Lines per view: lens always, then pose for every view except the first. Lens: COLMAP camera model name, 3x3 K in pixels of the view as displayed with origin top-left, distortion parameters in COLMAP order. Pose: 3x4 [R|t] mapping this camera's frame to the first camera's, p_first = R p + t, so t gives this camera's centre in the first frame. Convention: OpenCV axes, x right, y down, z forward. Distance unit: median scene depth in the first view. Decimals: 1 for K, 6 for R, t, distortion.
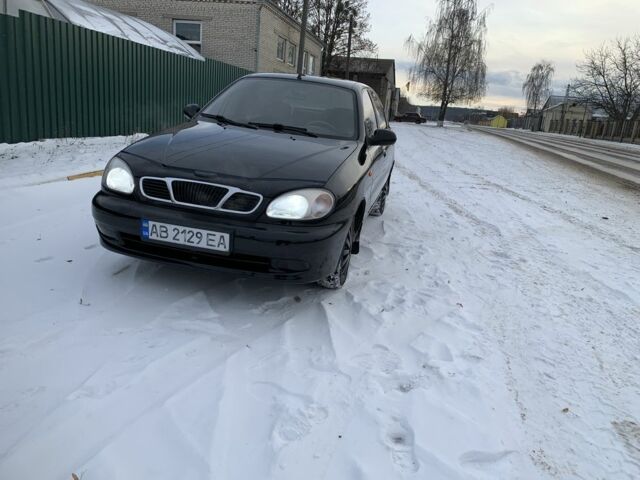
lens RADIAL K [[505.6, 0, 320.0], [0, 505.6, 240.0], [0, 0, 1]] dist [0.005767, 0.002885]
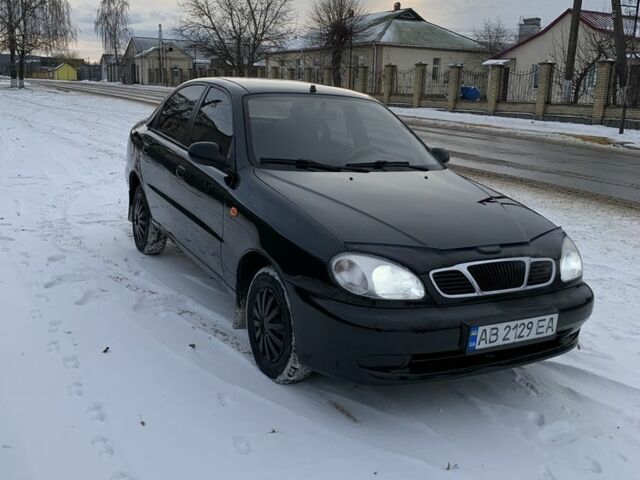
lens RADIAL K [[680.9, 0, 317.5], [0, 680.9, 231.4], [0, 0, 1]] dist [0.024496, -0.032710]
pose [[0.733378, -0.204786, 0.648243, -1.098311], [0.197720, 0.976582, 0.084824, -0.297825], [-0.650433, 0.065962, 0.756694, 0.364844]]
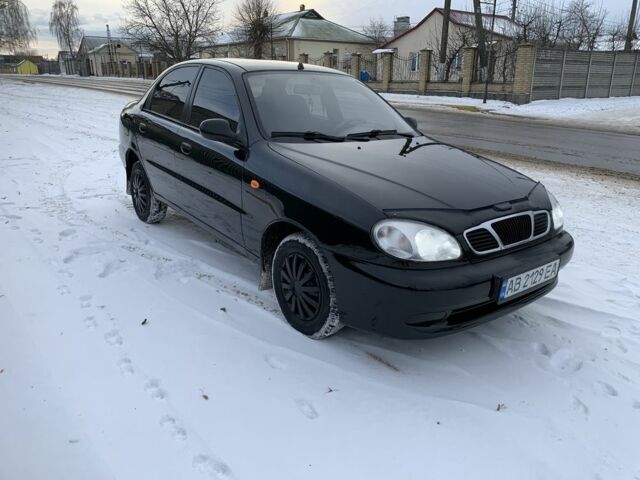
lens RADIAL K [[505.6, 0, 320.0], [0, 505.6, 240.0], [0, 0, 1]] dist [0.005767, 0.002885]
pose [[0.615215, -0.322010, 0.719597, -1.063889], [0.237797, 0.946061, 0.220047, -0.340722], [-0.751640, 0.035742, 0.658604, 0.656685]]
